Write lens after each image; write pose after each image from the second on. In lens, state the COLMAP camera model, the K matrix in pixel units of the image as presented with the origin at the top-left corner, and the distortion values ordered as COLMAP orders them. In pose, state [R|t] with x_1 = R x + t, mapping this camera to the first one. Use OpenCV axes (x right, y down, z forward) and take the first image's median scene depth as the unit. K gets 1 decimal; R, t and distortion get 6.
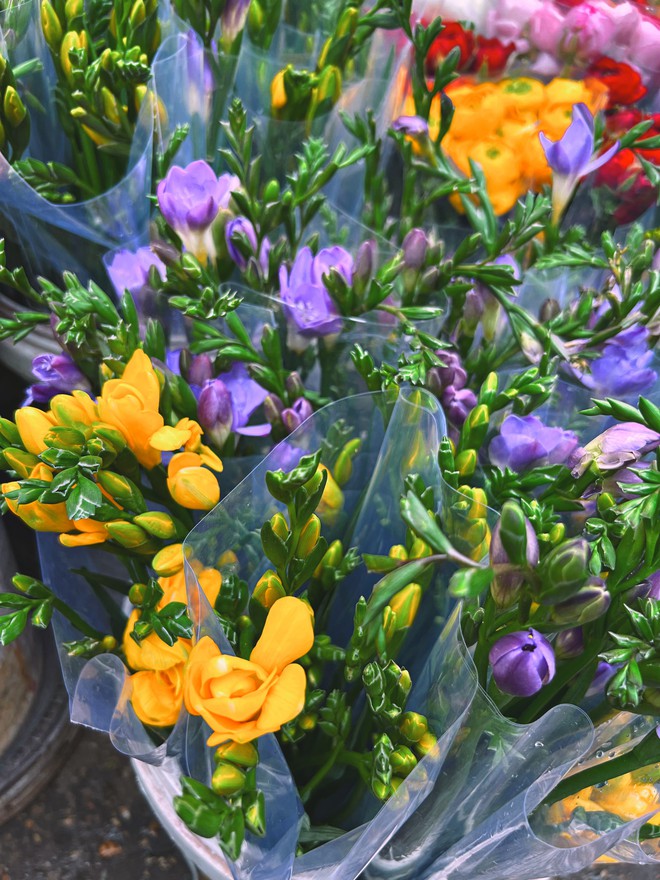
lens RADIAL K [[666.5, 0, 327.8], [0, 666.5, 445.2], [0, 0, 1]] dist [0.024819, -0.070006]
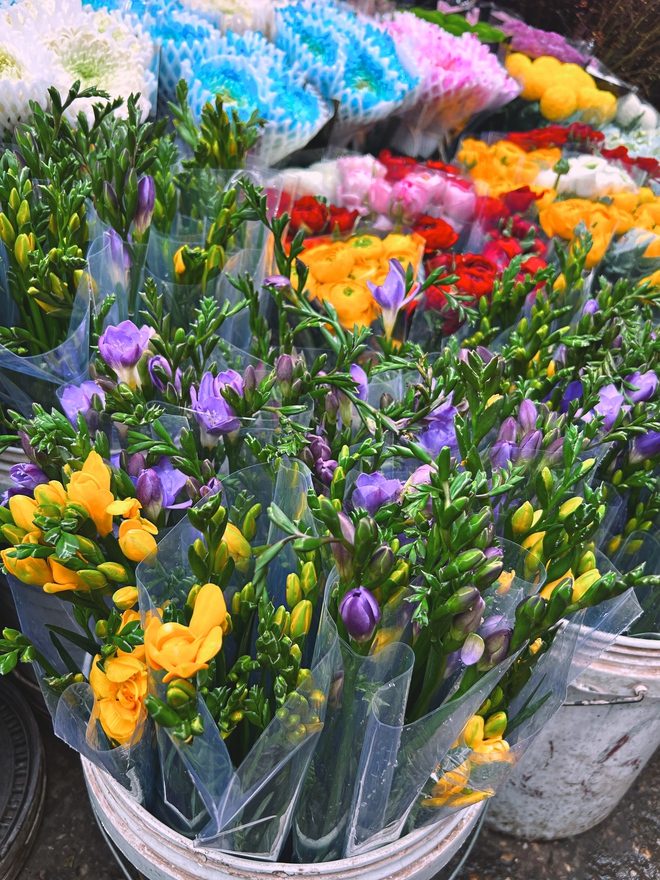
lens RADIAL K [[666.5, 0, 327.4], [0, 666.5, 445.4], [0, 0, 1]] dist [0.024819, -0.070006]
pose [[0.988902, -0.095489, 0.113816, 0.042823], [0.113440, 0.980011, -0.163431, 0.113452], [-0.095936, 0.174529, 0.979967, -0.375234]]
